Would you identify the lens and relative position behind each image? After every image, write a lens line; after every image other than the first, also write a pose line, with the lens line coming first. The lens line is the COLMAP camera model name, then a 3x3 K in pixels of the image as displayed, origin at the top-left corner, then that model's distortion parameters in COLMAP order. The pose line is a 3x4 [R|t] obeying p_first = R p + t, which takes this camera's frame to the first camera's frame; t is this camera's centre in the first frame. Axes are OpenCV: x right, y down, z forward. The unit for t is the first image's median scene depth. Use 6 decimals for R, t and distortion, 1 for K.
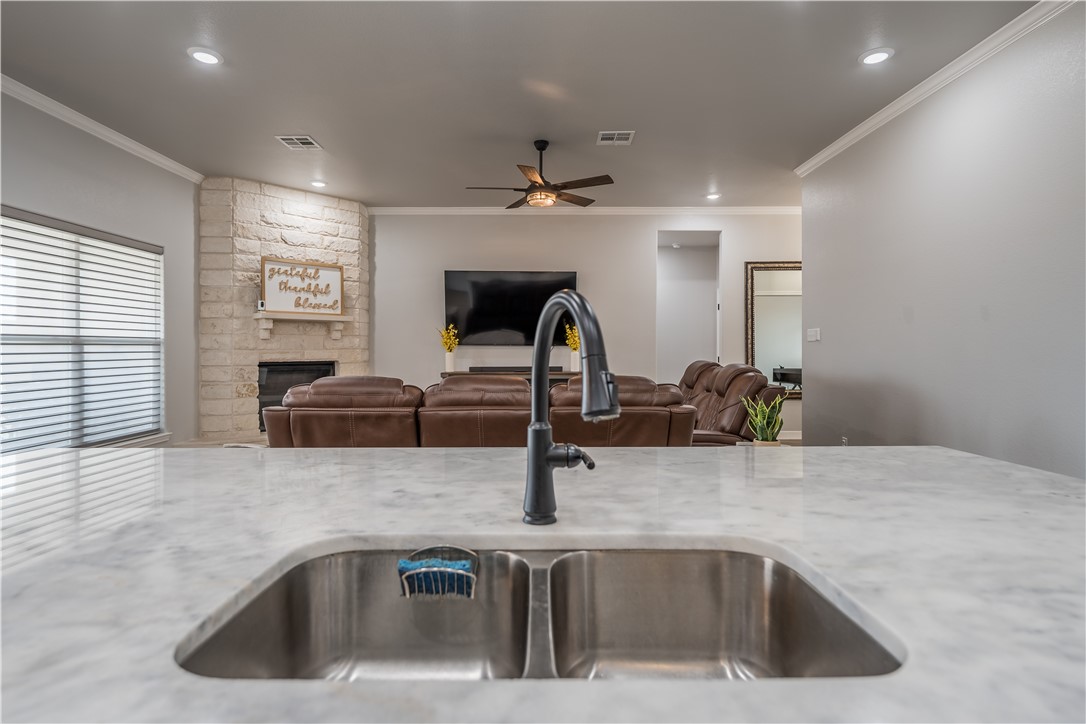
lens RADIAL K [[533.1, 0, 536.6], [0, 533.1, 349.4], [0, 0, 1]] dist [-0.001323, 0.000227]
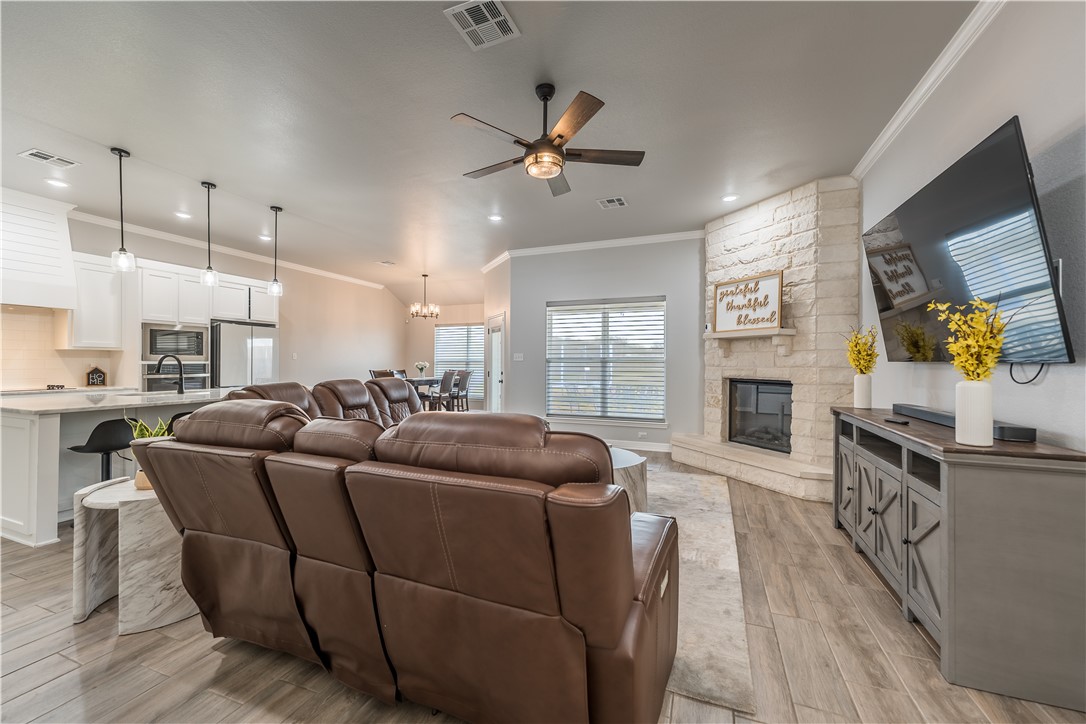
lens RADIAL K [[433.8, 0, 538.7], [0, 433.8, 360.3], [0, 0, 1]] dist [-0.003741, 0.001295]
pose [[-0.368735, -0.003826, -0.929527, 0.461203], [-0.003858, 0.999989, -0.002585, -0.008725], [0.929526, 0.002633, -0.368746, 0.969158]]
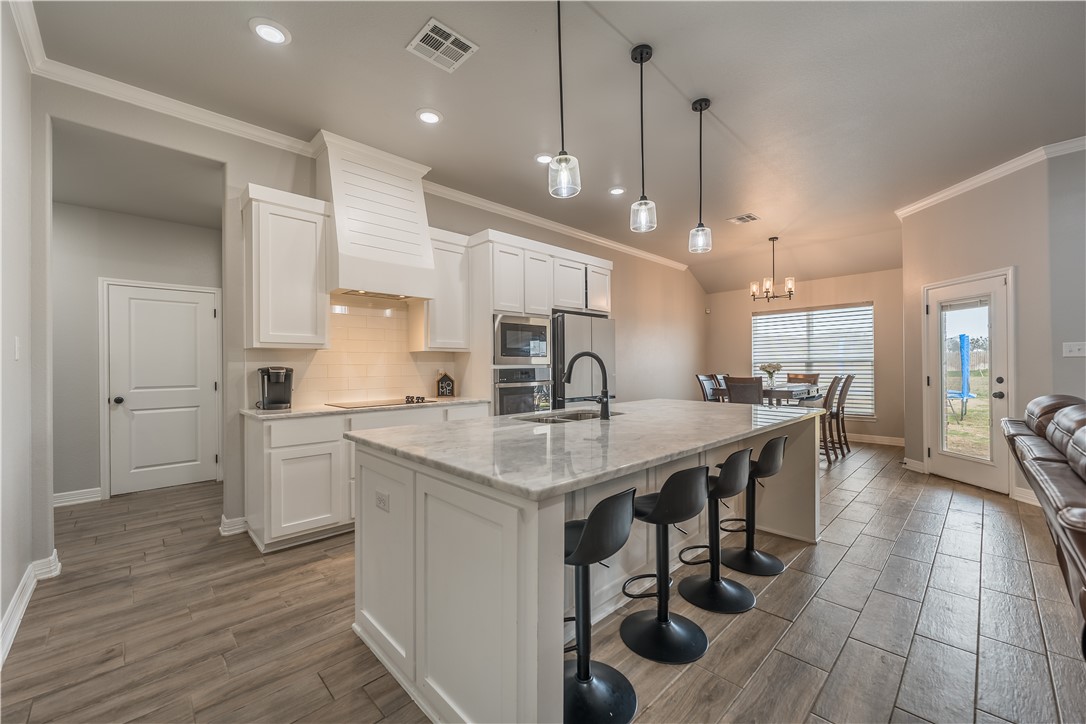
lens RADIAL K [[433.8, 0, 540.4], [0, 433.8, 364.9], [0, 0, 1]] dist [-0.003741, 0.001295]
pose [[-0.723958, 0.006098, -0.689818, 0.345900], [0.010089, 0.999948, -0.001748, -0.004417], [0.689771, -0.008225, -0.723981, 0.410903]]
